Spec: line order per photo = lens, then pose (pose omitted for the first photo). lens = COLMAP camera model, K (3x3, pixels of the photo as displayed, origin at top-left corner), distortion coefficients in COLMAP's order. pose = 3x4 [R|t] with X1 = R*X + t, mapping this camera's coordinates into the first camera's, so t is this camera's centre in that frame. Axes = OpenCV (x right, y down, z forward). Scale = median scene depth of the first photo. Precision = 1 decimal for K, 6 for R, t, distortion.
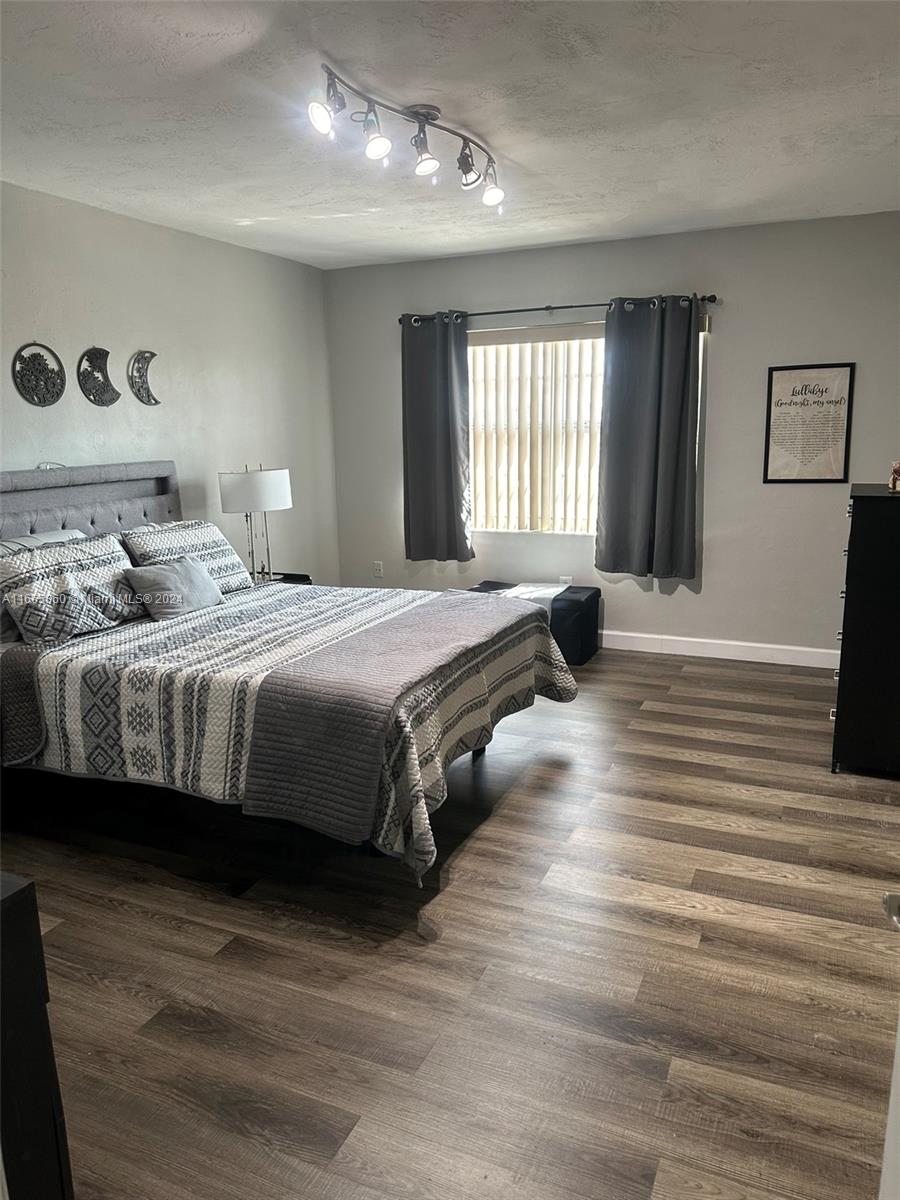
lens RADIAL K [[843.8, 0, 452.2], [0, 843.8, 601.8], [0, 0, 1]] dist [0.010963, -0.019446]
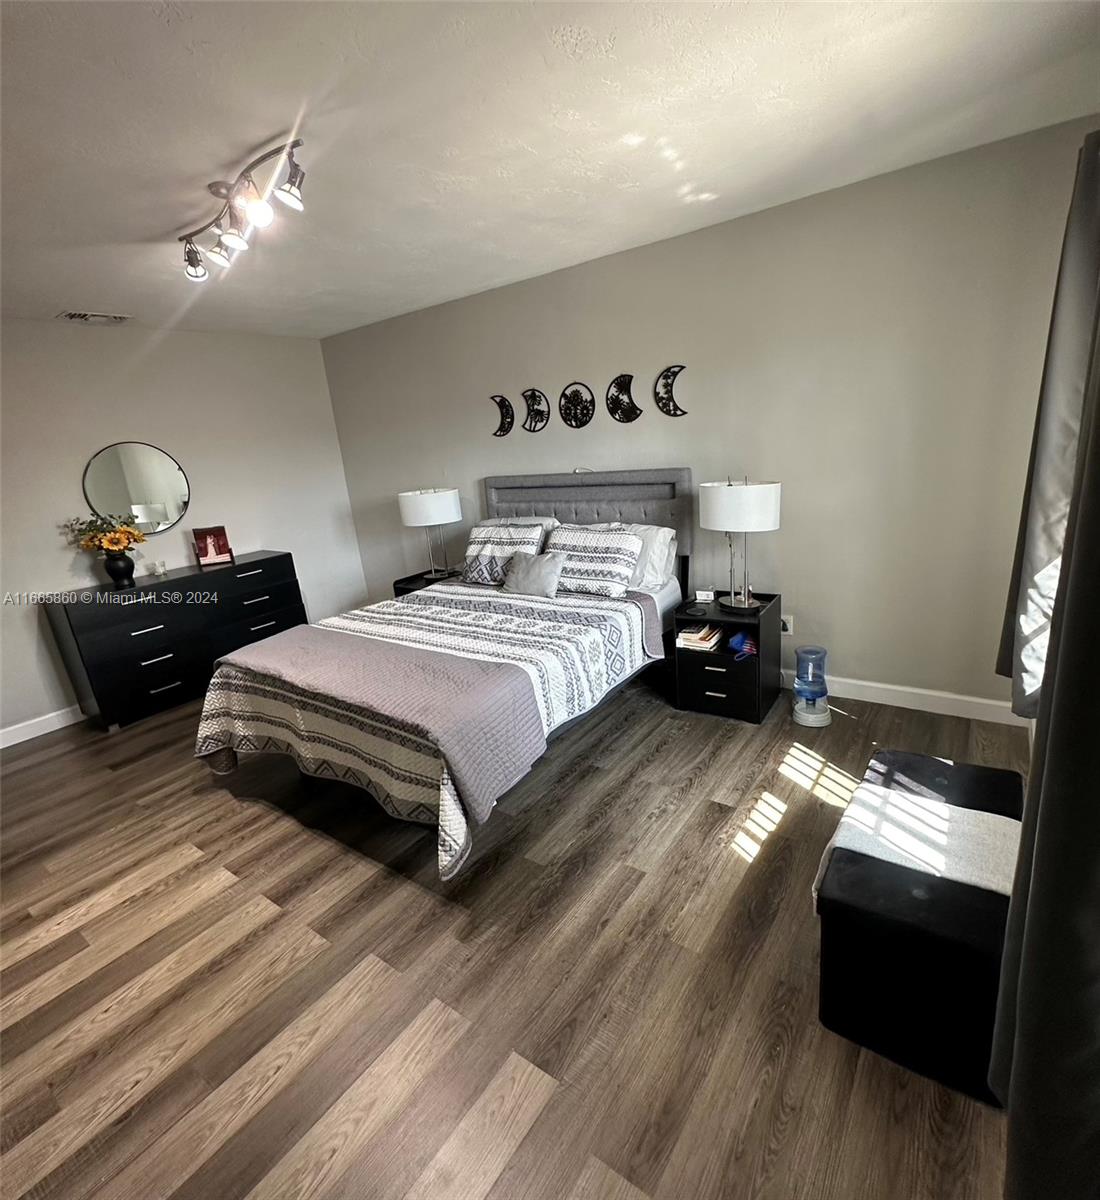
lens RADIAL K [[580.5, 0, 553.4], [0, 580.5, 599.1], [0, 0, 1]] dist [-0.001886, -0.000353]
pose [[-0.187535, 0.302424, -0.934543, 0.529019], [-0.114156, 0.938265, 0.326537, -0.280480], [0.975602, 0.167921, -0.141434, 1.167015]]
